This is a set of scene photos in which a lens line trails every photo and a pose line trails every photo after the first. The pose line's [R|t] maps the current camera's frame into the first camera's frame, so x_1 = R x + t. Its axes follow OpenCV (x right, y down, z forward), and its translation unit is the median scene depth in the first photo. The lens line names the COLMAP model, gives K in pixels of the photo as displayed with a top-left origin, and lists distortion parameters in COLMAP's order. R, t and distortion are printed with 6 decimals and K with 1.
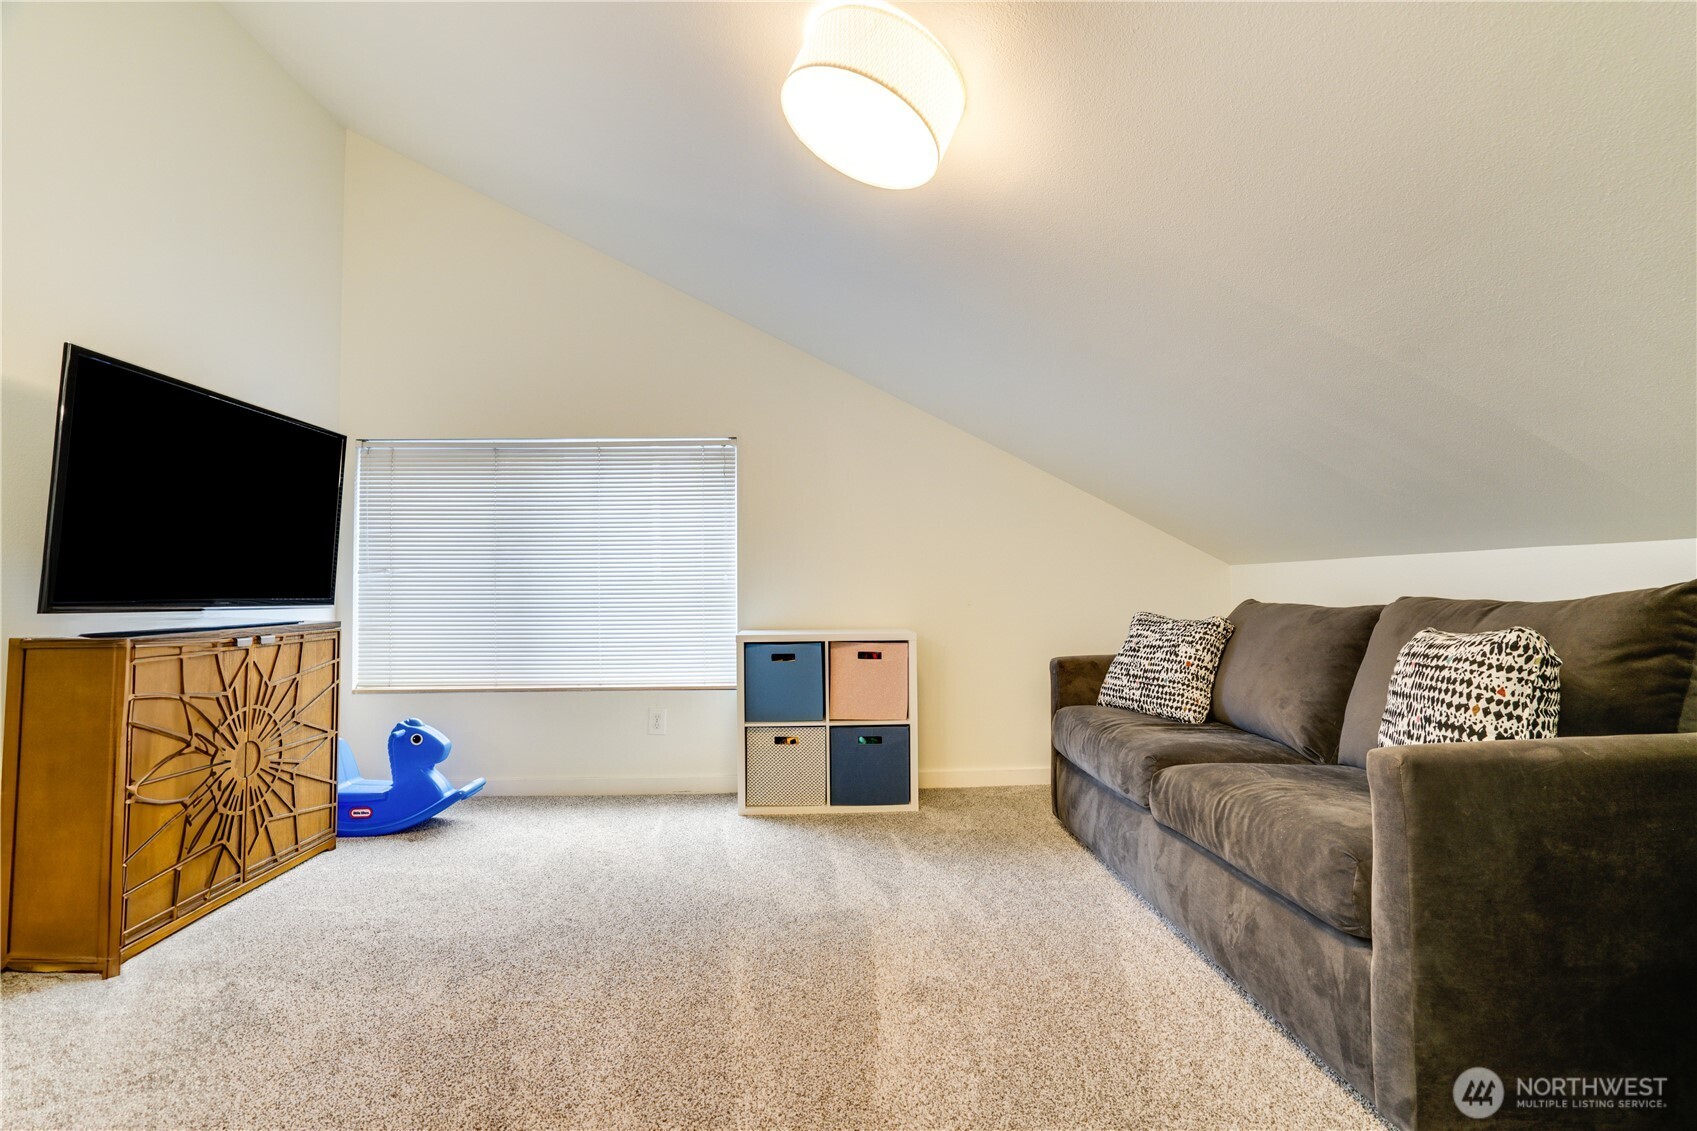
lens RADIAL K [[791.1, 0, 827.5], [0, 791.1, 581.1], [0, 0, 1]] dist [-0.050474, 0.018700]
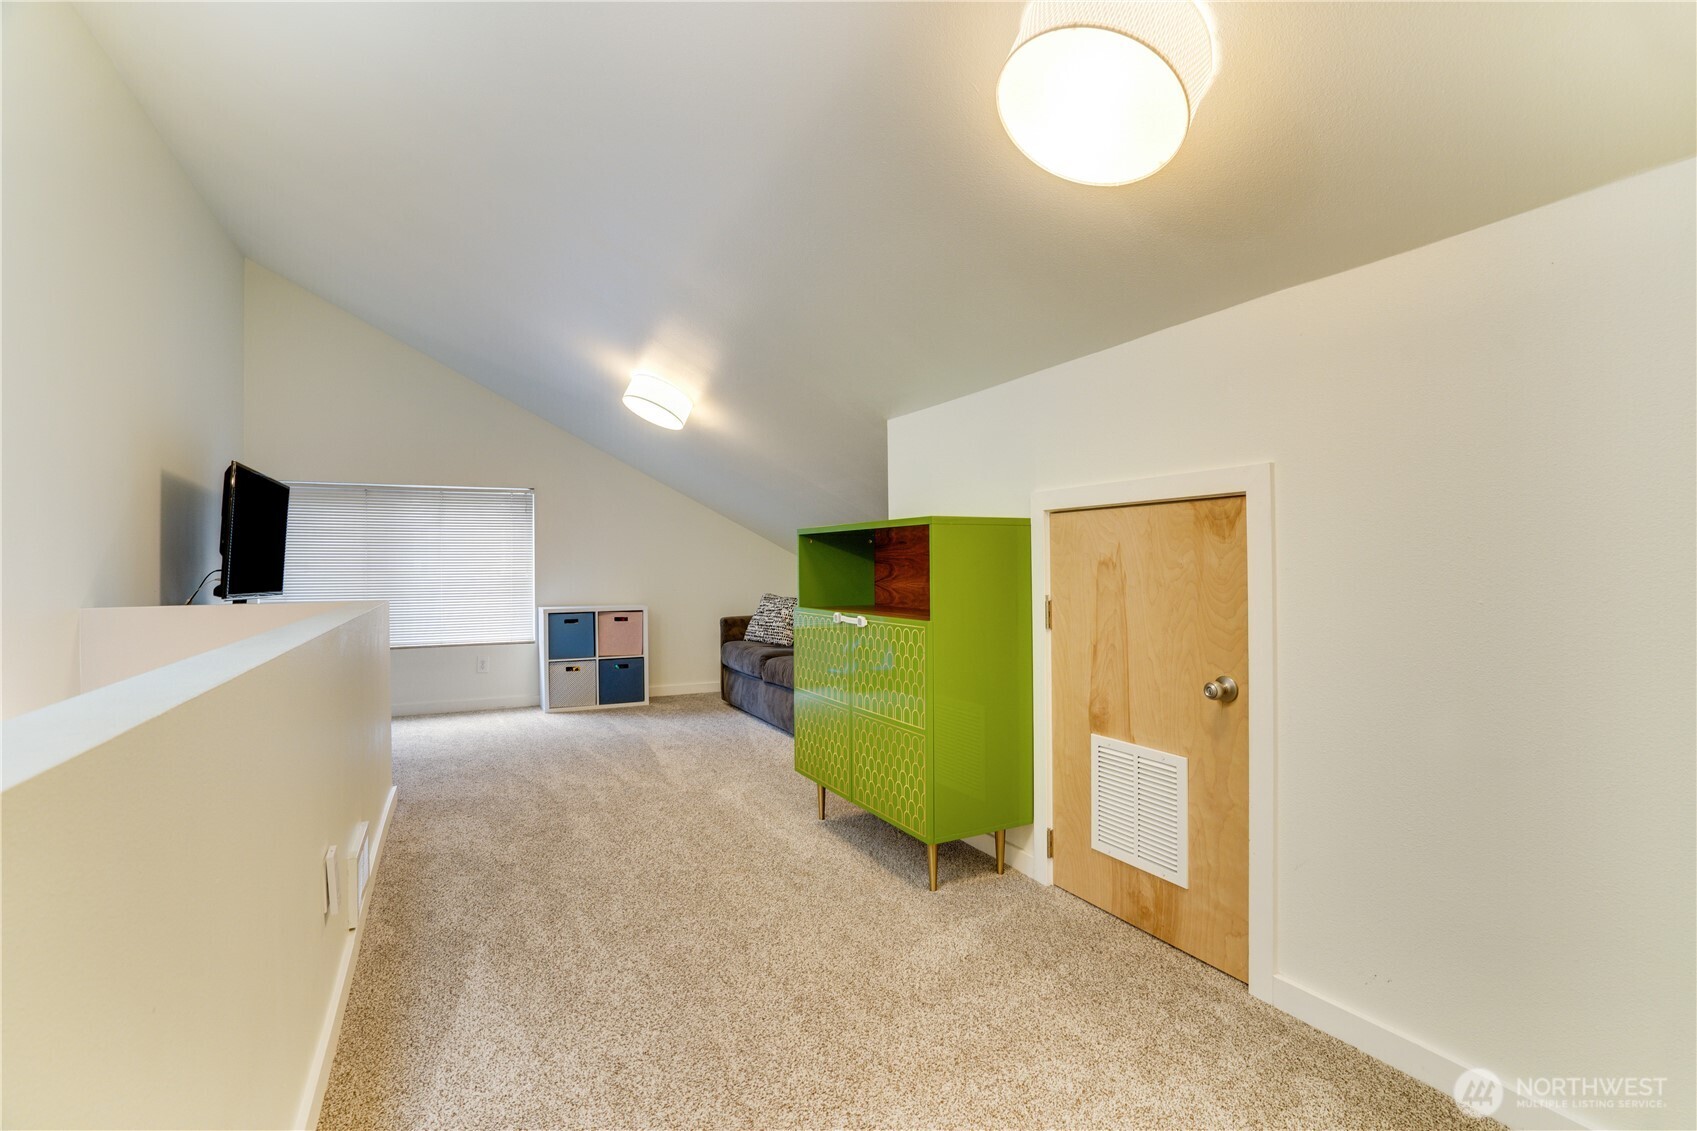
lens RADIAL K [[791.1, 0, 826.7], [0, 791.1, 558.2], [0, 0, 1]] dist [-0.050474, 0.018700]
pose [[0.917472, 0.005089, 0.397769, -0.232703], [-0.003253, 0.999981, -0.005290, -0.035675], [-0.397788, 0.003560, 0.917470, -0.824388]]
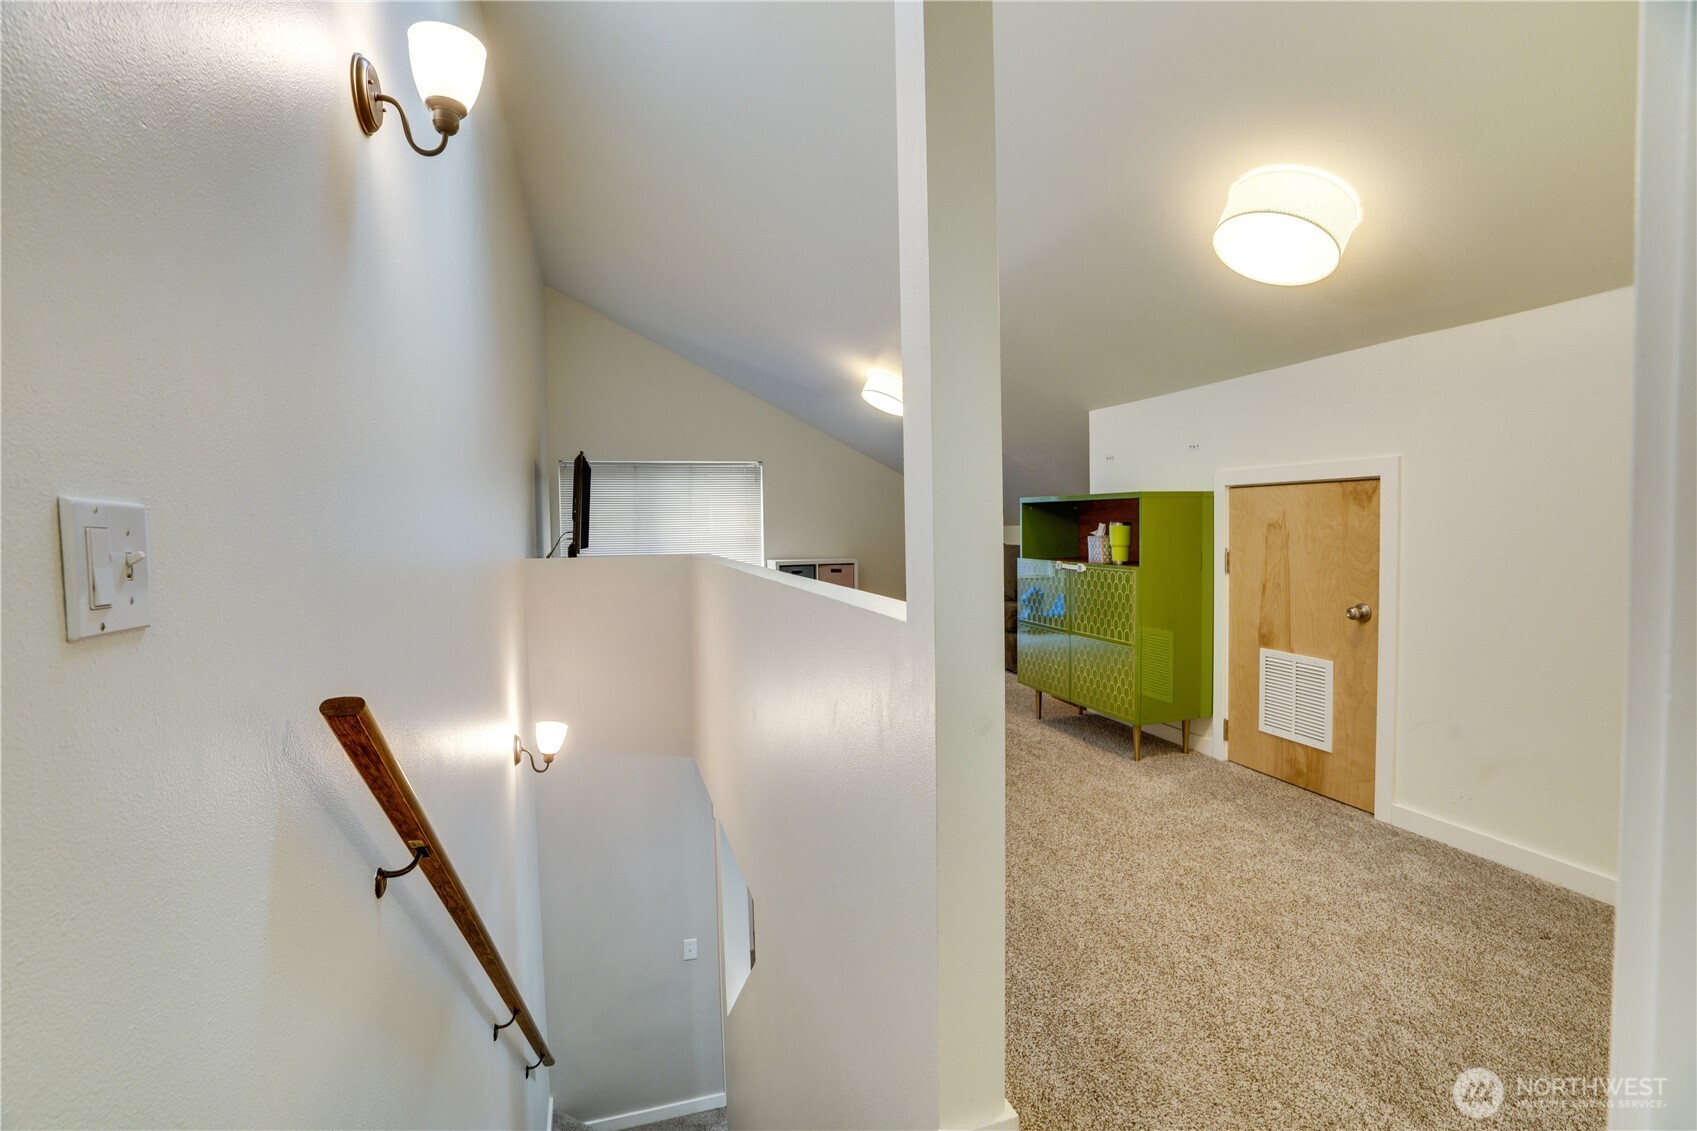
lens RADIAL K [[791.1, 0, 834.5], [0, 791.1, 556.2], [0, 0, 1]] dist [-0.050474, 0.018700]
pose [[0.968226, -0.014207, 0.249672, -0.492117], [0.002806, 0.998939, 0.045960, -0.043035], [-0.250060, -0.043799, 0.967239, -1.077523]]
